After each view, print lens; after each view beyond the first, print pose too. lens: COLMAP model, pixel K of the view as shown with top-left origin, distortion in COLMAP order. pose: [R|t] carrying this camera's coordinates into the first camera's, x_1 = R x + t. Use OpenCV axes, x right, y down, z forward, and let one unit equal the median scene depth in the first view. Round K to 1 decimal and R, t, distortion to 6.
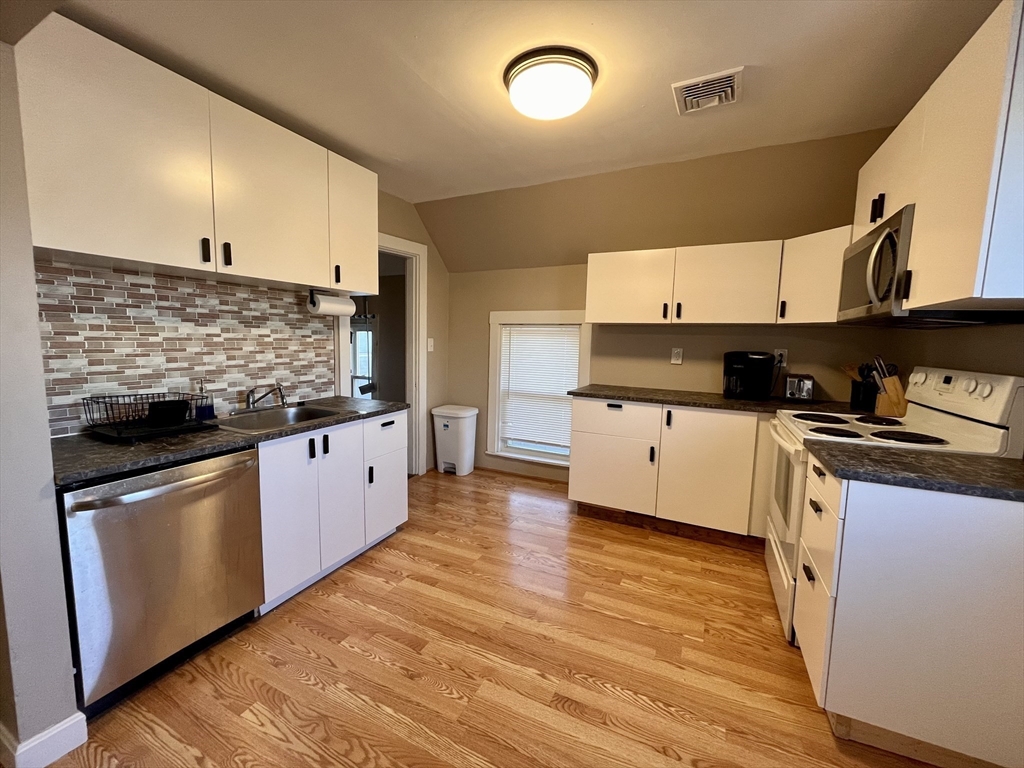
lens RADIAL K [[407.3, 0, 519.6], [0, 407.3, 389.6], [0, 0, 1]] dist [-0.004268, -0.000869]
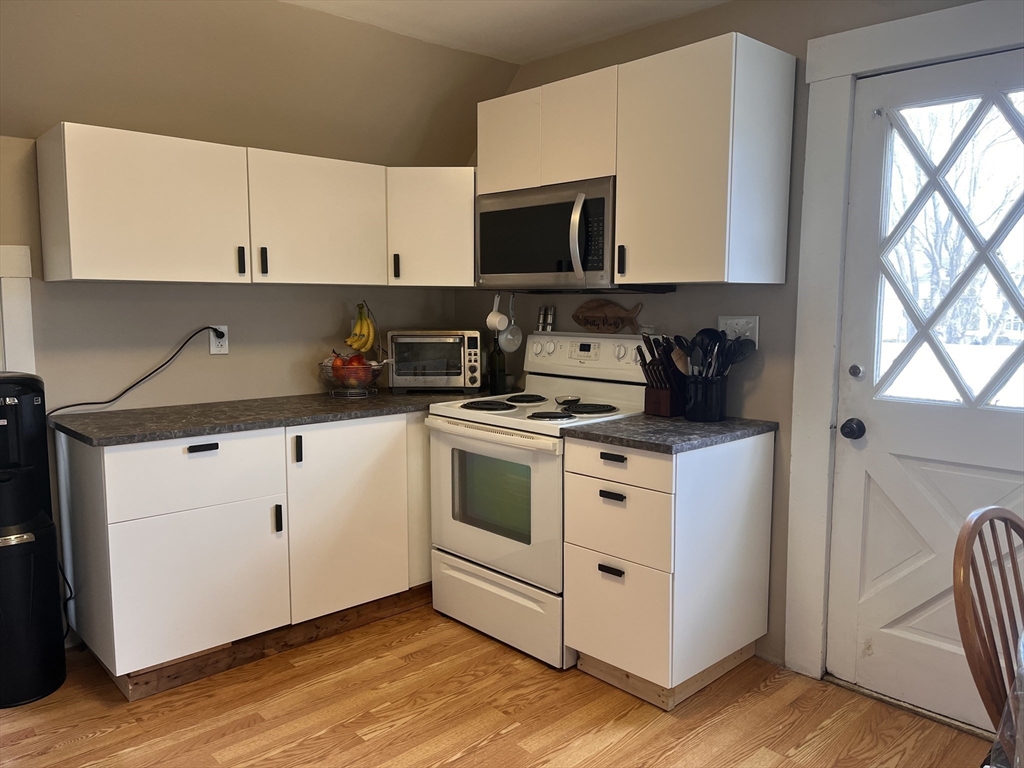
lens RADIAL K [[768.5, 0, 511.6], [0, 768.5, 386.6], [0, 0, 1]] dist [0.018054, 0.001401]
pose [[0.369830, -0.125421, 0.920595, -0.605907], [0.116926, 0.989252, 0.087802, -0.089392], [-0.921713, 0.075170, 0.380520, 0.339107]]
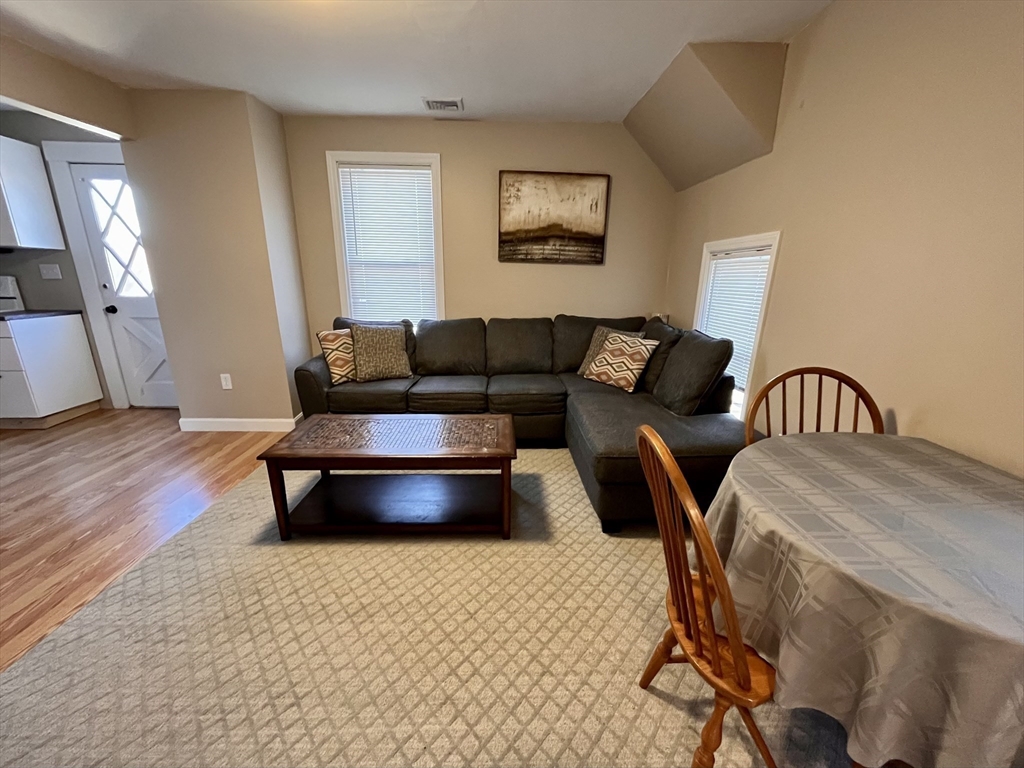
lens RADIAL K [[443.5, 0, 510.0], [0, 443.5, 422.7], [0, 0, 1]] dist [-0.007641, 0.000318]
pose [[-0.445298, -0.301317, 0.843159, -1.637790], [0.084485, 0.923334, 0.374588, 0.028619], [-0.891388, 0.238038, -0.385702, -0.304143]]
